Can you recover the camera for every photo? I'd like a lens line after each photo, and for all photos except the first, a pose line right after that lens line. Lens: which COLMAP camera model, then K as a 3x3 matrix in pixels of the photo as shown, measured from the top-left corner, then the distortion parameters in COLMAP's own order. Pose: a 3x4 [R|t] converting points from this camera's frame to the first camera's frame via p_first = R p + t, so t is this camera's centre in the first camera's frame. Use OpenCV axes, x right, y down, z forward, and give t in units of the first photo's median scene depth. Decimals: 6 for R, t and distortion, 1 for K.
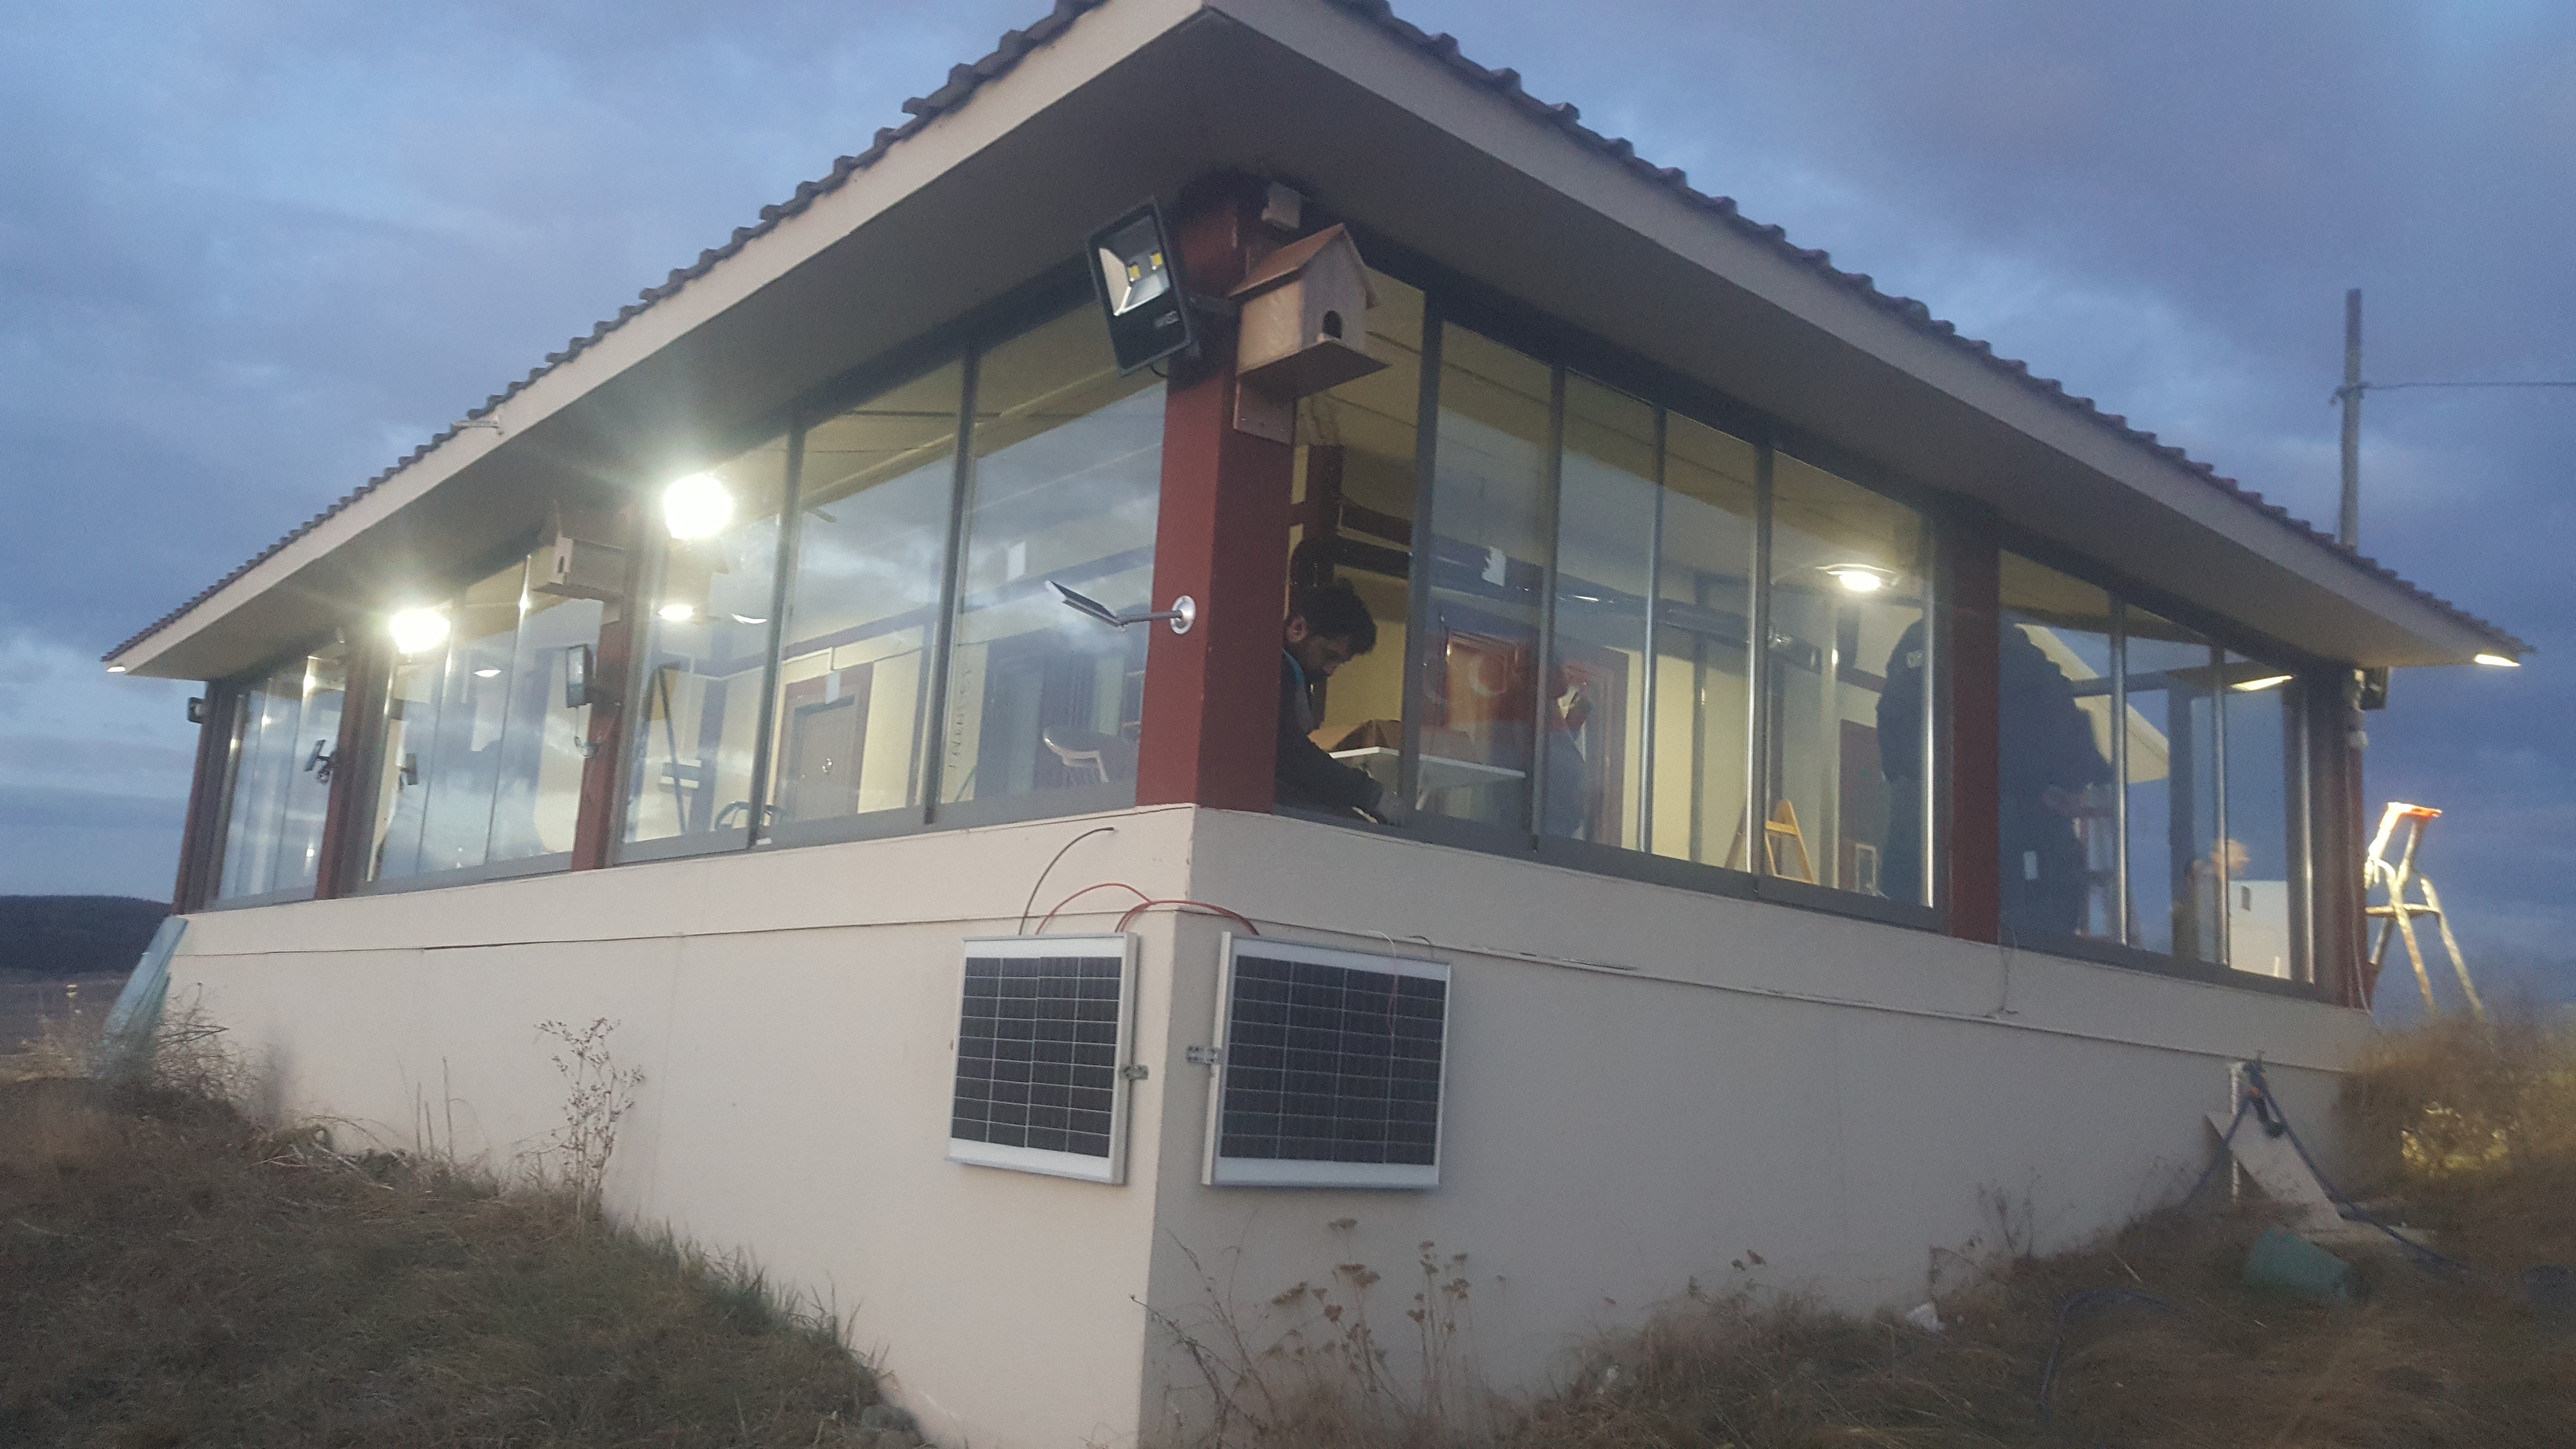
lens RADIAL K [[2073.8, 0, 1288.0], [0, 2073.8, 724.5], [0, 0, 1]] dist [0.107721, -0.214024]
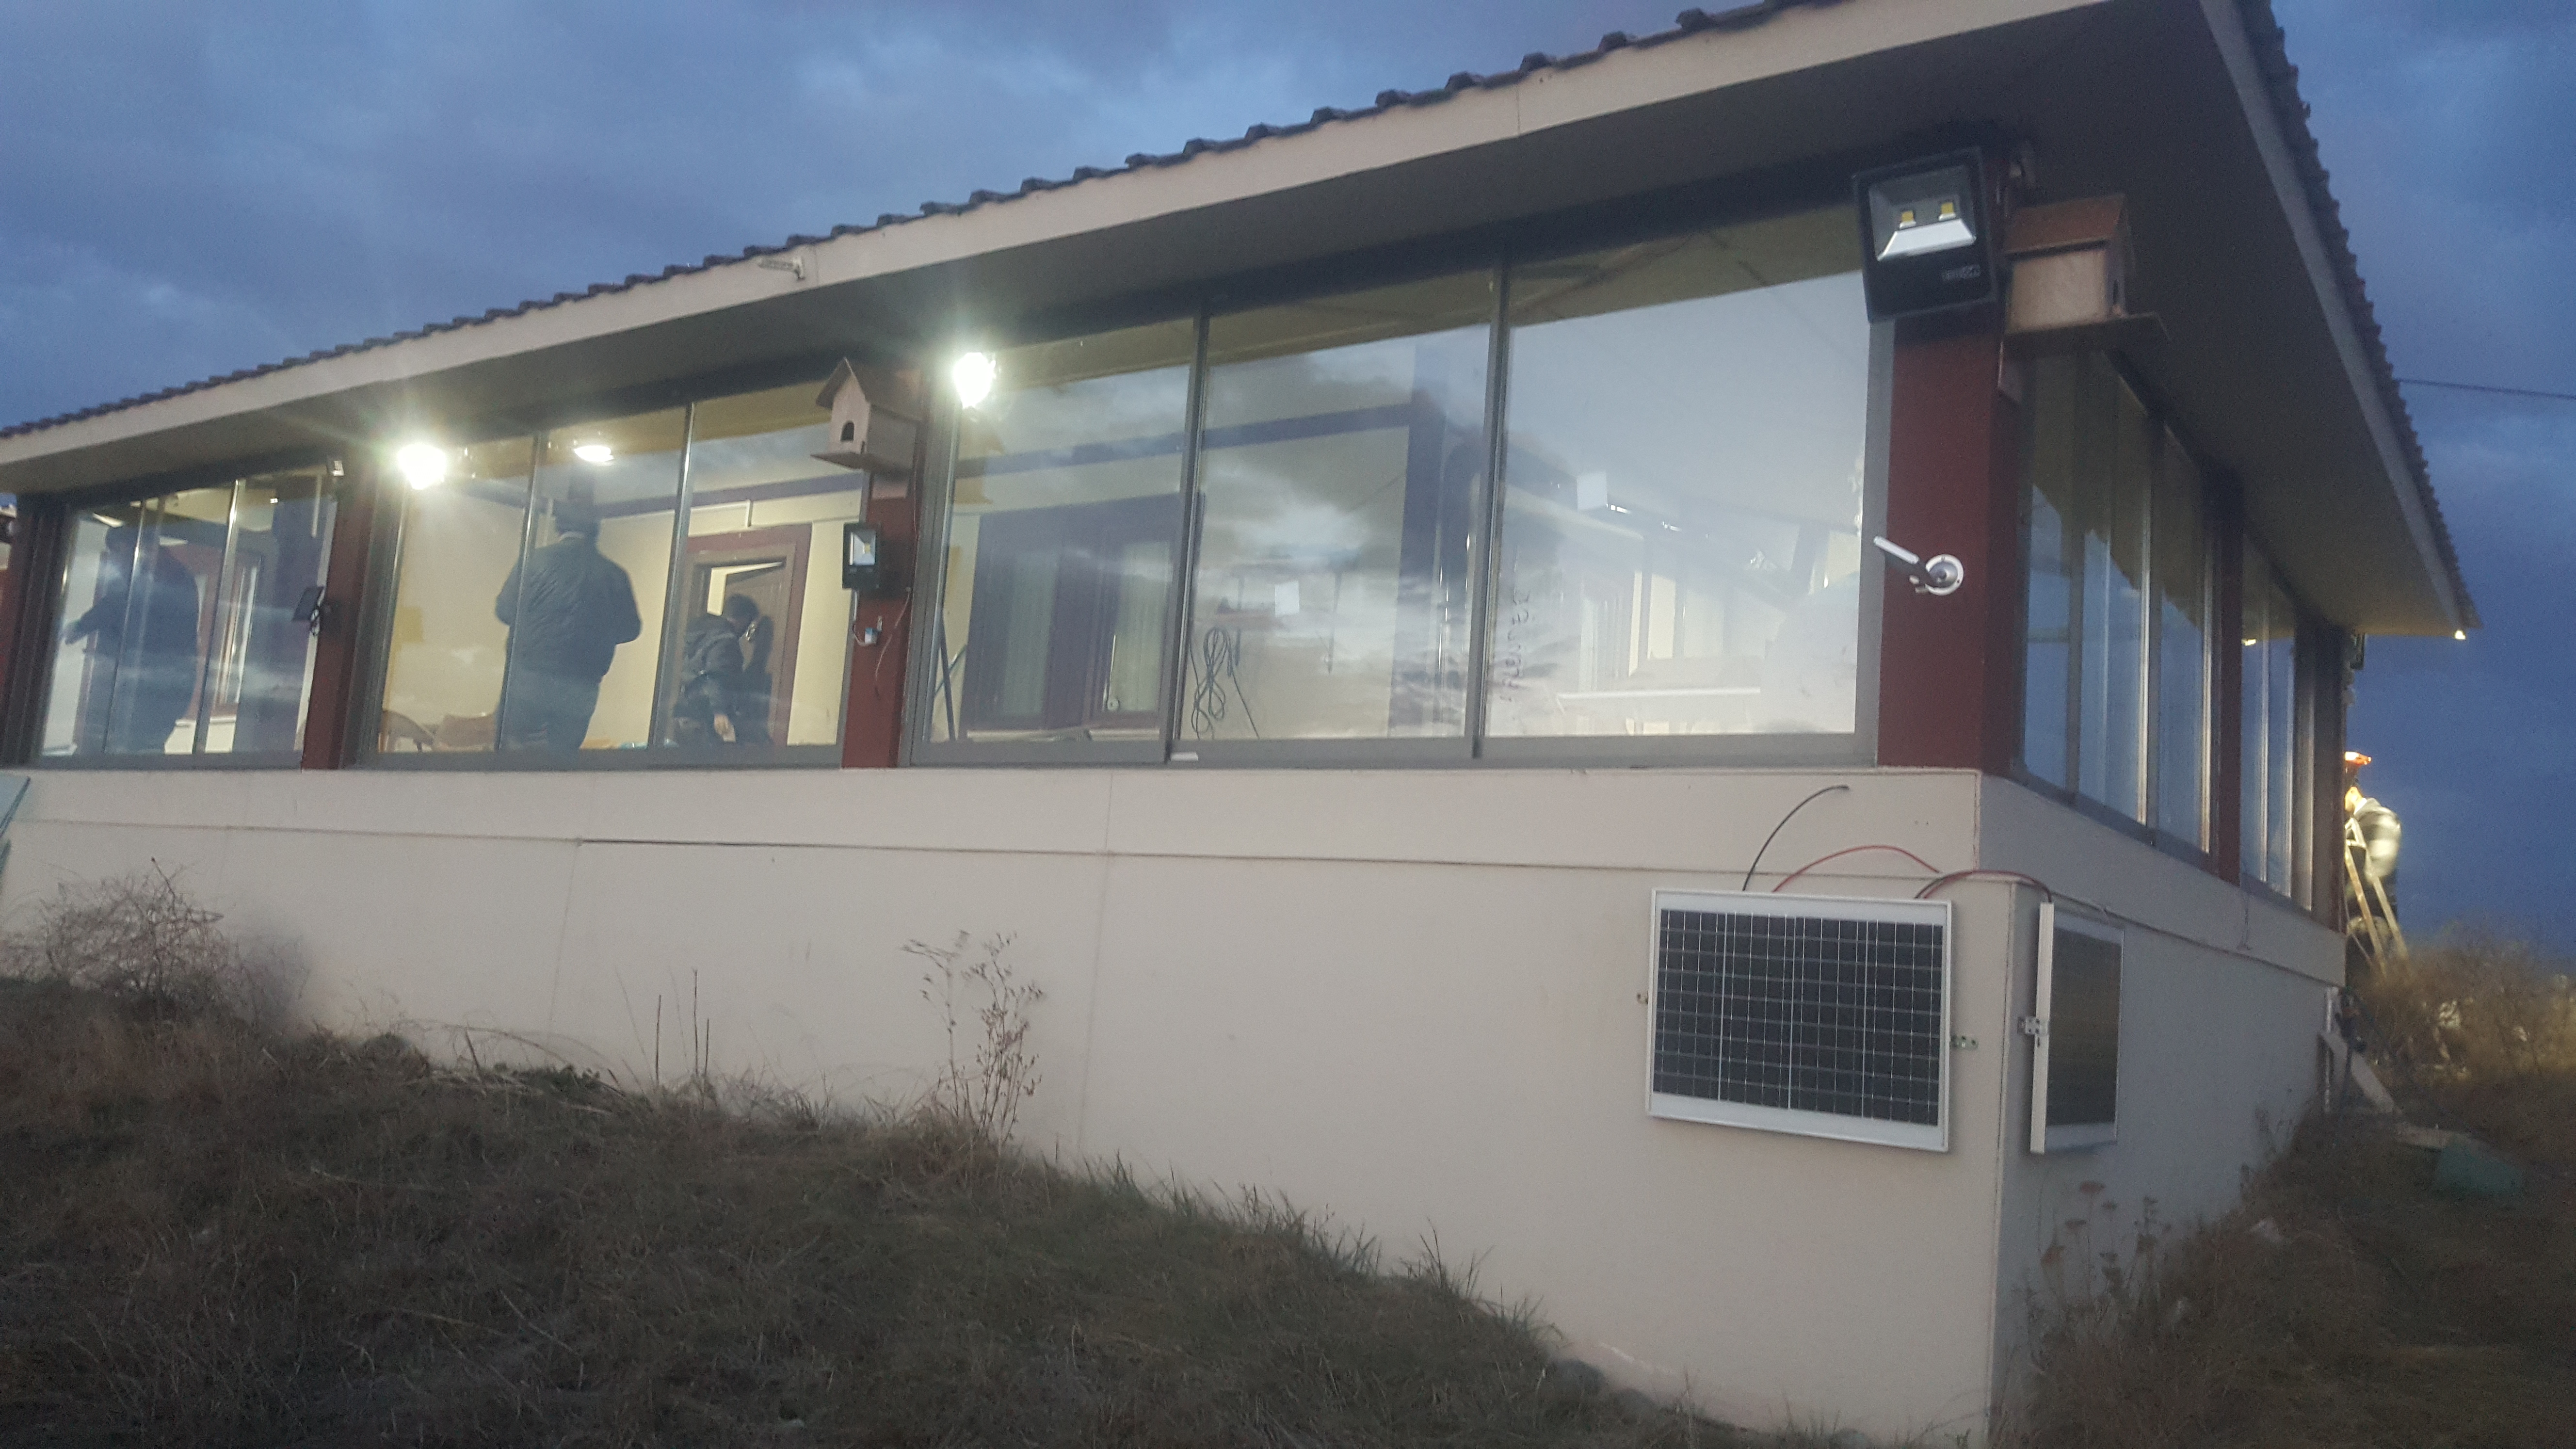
lens RADIAL K [[2035.0, 0, 1288.0], [0, 2035.0, 724.5], [0, 0, 1]] dist [0.109172, -0.219116]
pose [[0.966047, 0.040690, 0.255143, -0.571287], [-0.058379, 0.996358, 0.062145, -0.023752], [-0.251685, -0.074930, 0.964904, 0.124515]]
